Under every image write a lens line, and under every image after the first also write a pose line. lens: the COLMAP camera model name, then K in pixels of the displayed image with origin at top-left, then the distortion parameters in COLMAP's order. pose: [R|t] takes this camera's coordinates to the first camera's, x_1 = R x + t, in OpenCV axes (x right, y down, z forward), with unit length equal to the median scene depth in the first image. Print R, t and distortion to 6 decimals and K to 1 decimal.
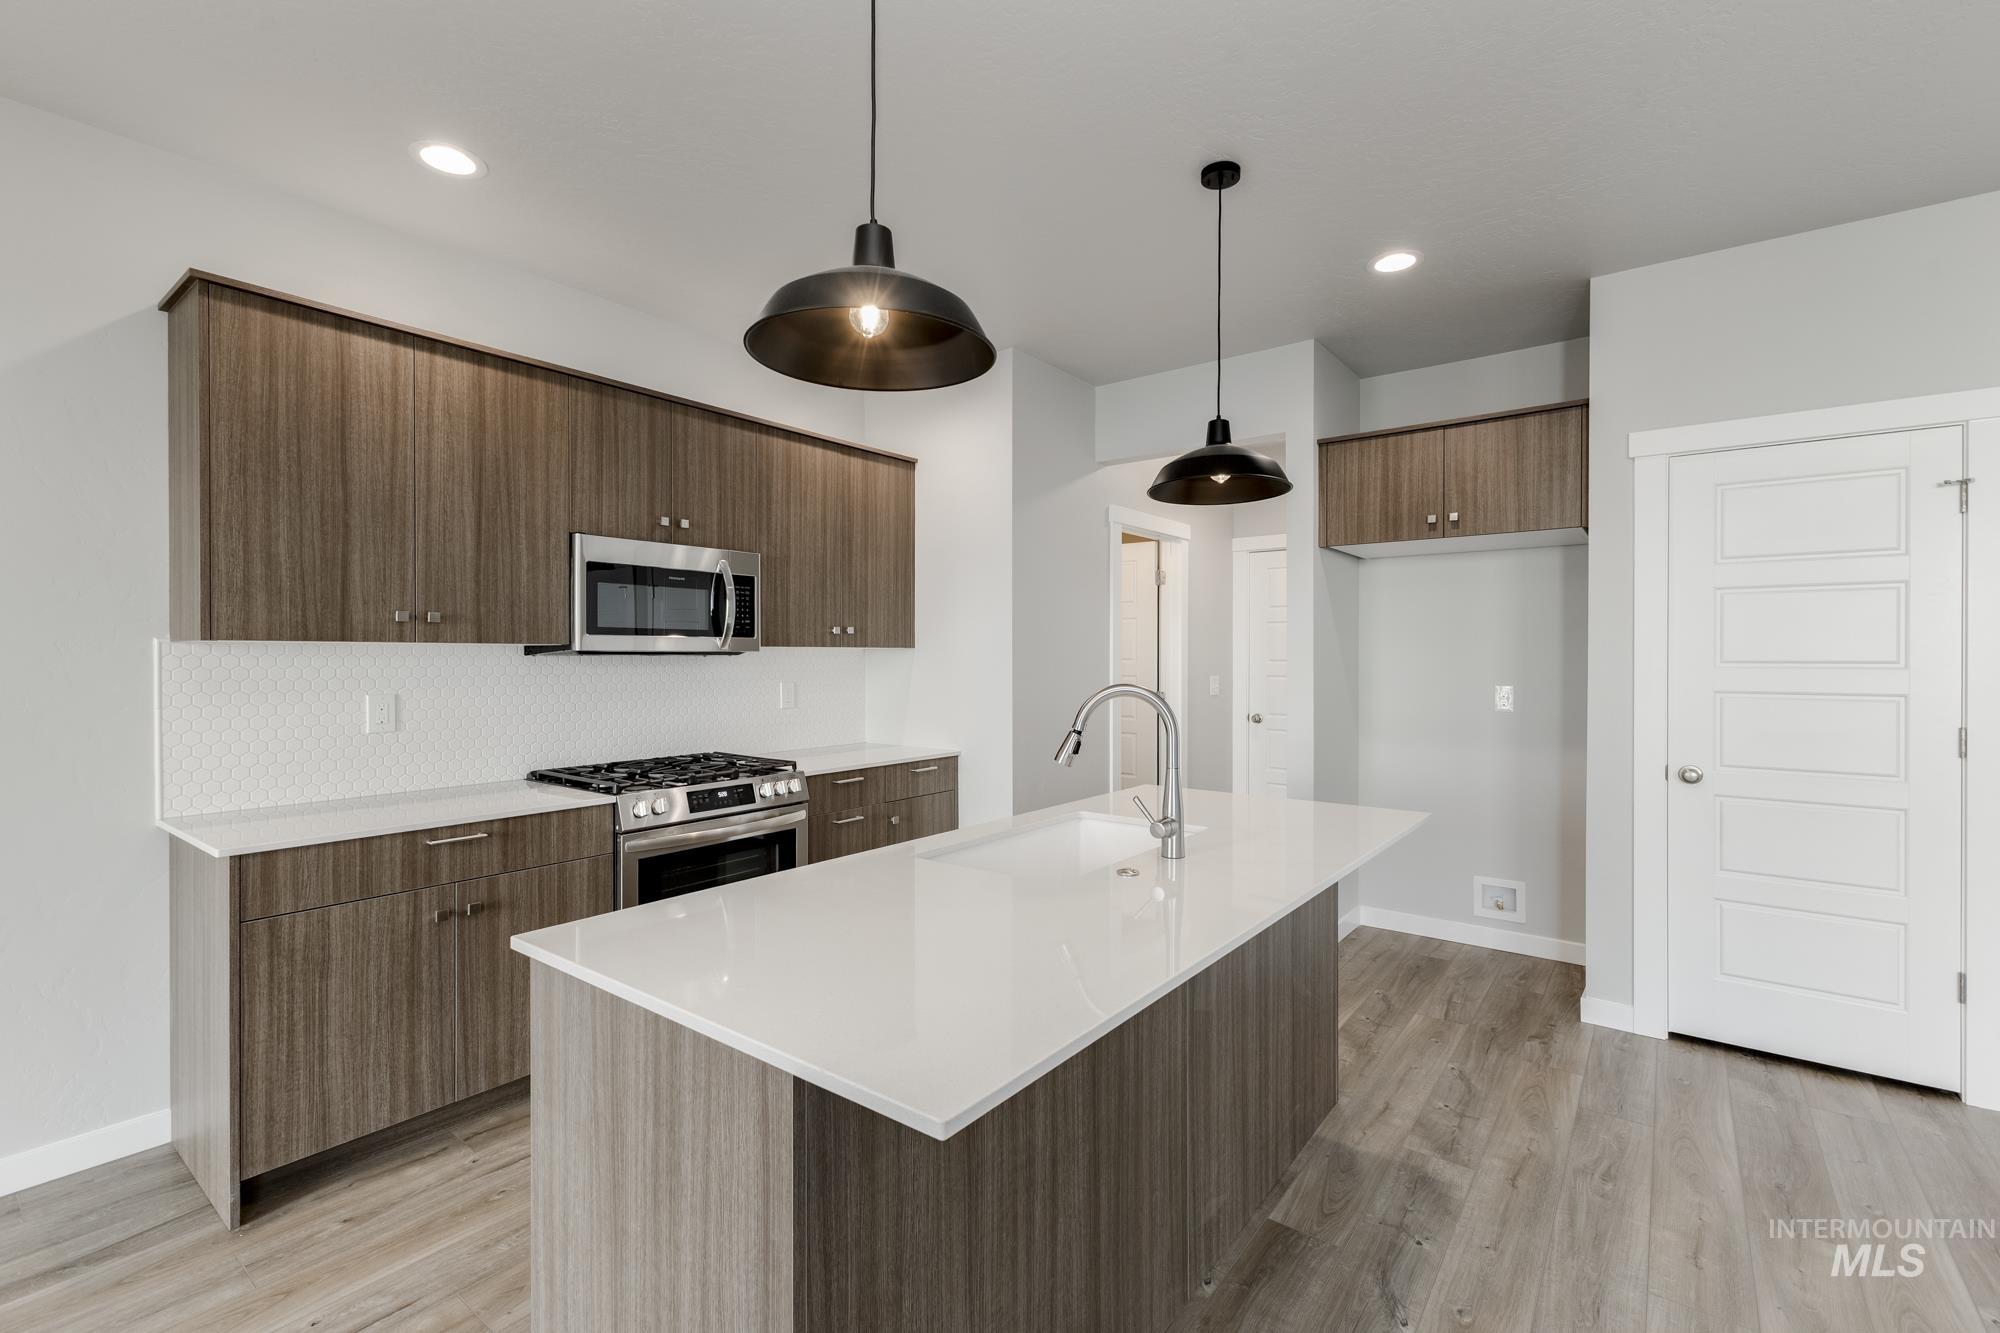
lens RADIAL K [[877.1, 0, 1001.1], [0, 877.1, 657.3], [0, 0, 1]] dist [0.008367, -0.001450]
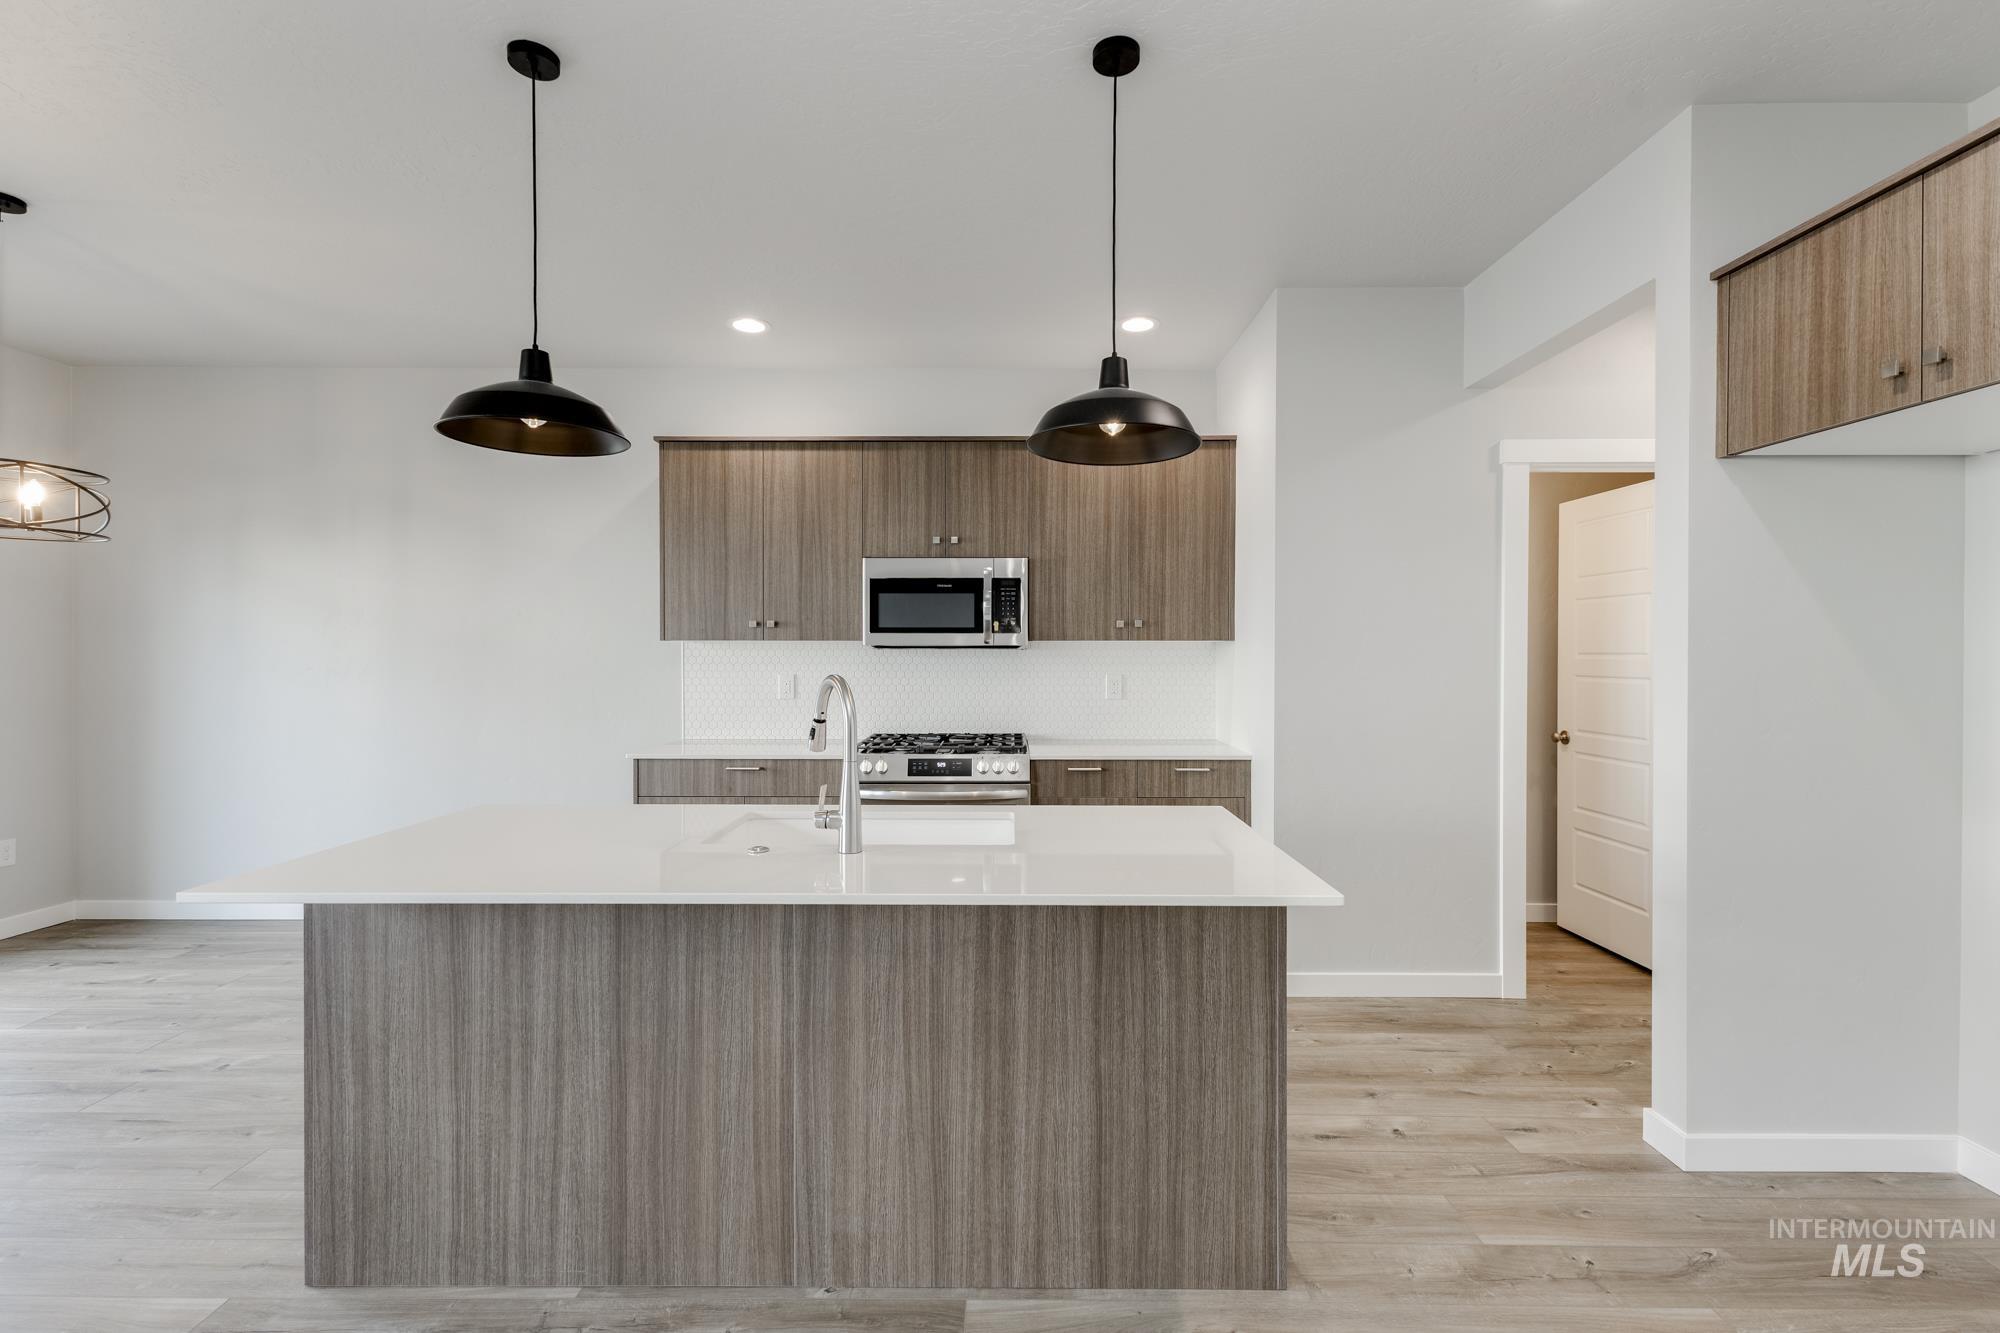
lens RADIAL K [[877.1, 0, 1005.3], [0, 877.1, 657.7], [0, 0, 1]] dist [0.008367, -0.001450]
pose [[0.599214, 0.006072, -0.800566, 0.687879], [-0.000843, 0.999975, 0.006953, 0.001631], [0.800589, -0.003492, 0.599204, 0.351204]]
